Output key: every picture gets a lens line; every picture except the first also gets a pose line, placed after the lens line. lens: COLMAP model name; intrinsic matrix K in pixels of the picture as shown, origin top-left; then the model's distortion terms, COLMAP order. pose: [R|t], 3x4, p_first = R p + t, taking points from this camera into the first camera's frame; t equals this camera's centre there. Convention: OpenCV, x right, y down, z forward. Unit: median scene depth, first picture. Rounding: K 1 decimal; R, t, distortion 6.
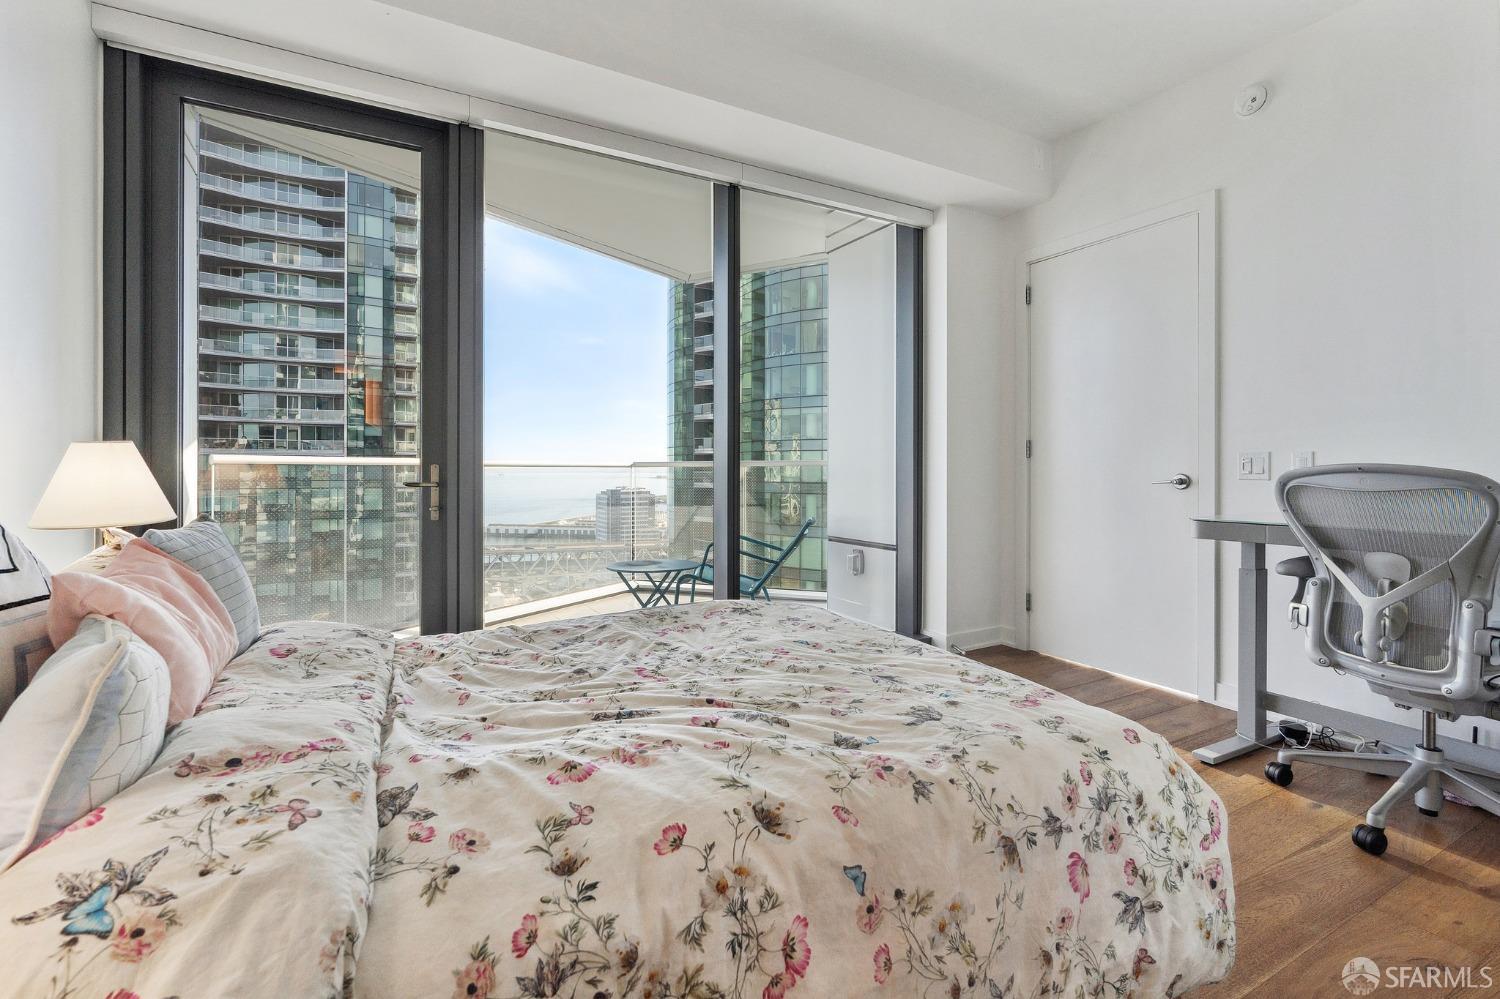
lens RADIAL K [[683.7, 0, 748.8], [0, 683.7, 466.2], [0, 0, 1]] dist [-0.007937, 0.002463]
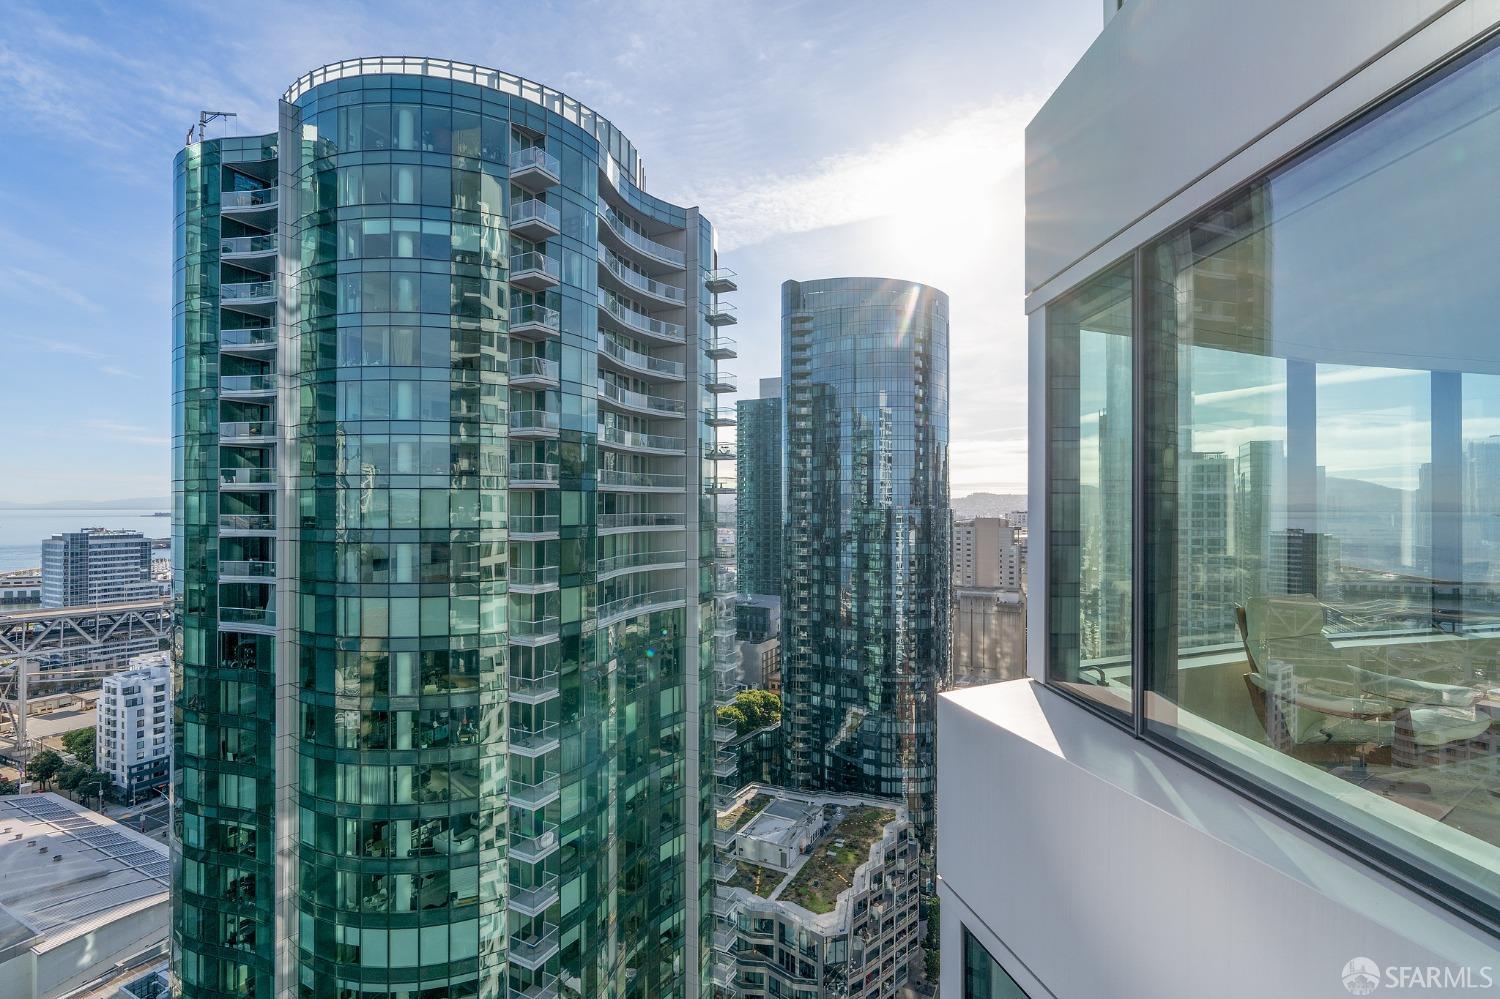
lens RADIAL K [[683.7, 0, 752.4], [0, 683.7, 501.7], [0, 0, 1]] dist [-0.007937, 0.002463]
pose [[0.832059, 0.000248, 0.554687, -0.012882], [-0.000402, 1.000000, 0.000156, -0.007154], [-0.554687, -0.000353, 0.832059, 0.099379]]
